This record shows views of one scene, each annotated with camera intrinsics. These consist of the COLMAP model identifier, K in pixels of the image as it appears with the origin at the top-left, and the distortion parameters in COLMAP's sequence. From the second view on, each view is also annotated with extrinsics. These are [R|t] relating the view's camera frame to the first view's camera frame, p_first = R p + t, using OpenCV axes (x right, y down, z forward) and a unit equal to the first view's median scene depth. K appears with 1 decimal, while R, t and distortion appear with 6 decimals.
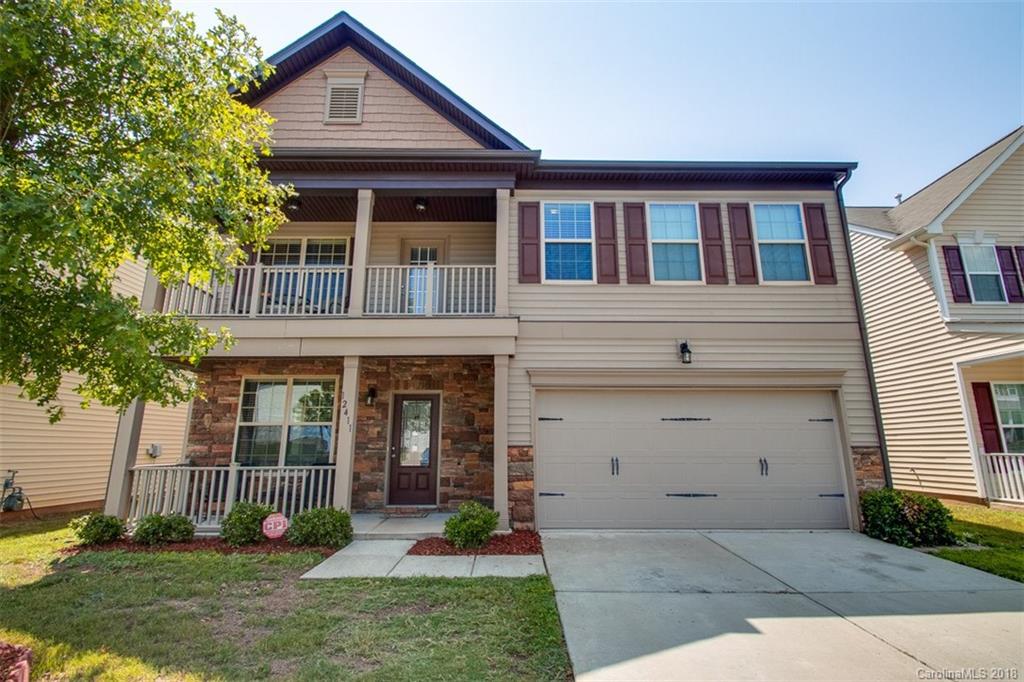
lens RADIAL K [[487.9, 0, 512.8], [0, 487.9, 337.7], [0, 0, 1]] dist [-0.010528, -0.000228]
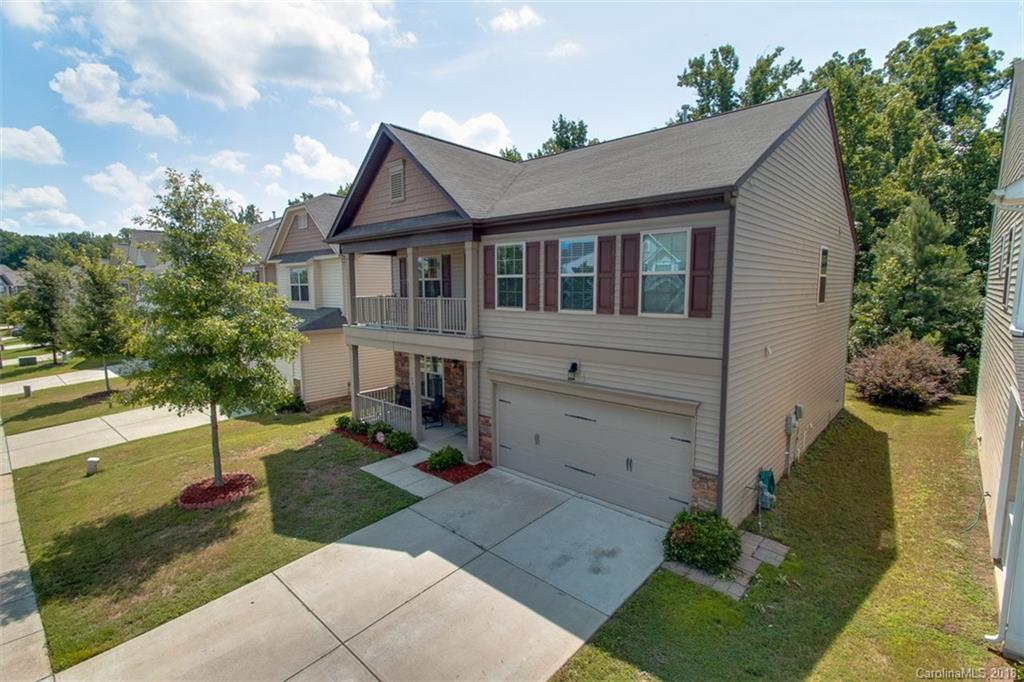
lens RADIAL K [[487.9, 0, 518.6], [0, 487.9, 341.5], [0, 0, 1]] dist [-0.010528, -0.000228]
pose [[0.735394, 0.080876, -0.672796, 1.056613], [0.152547, 0.947610, 0.280651, -0.405733], [0.660246, -0.309022, 0.684529, 0.046468]]
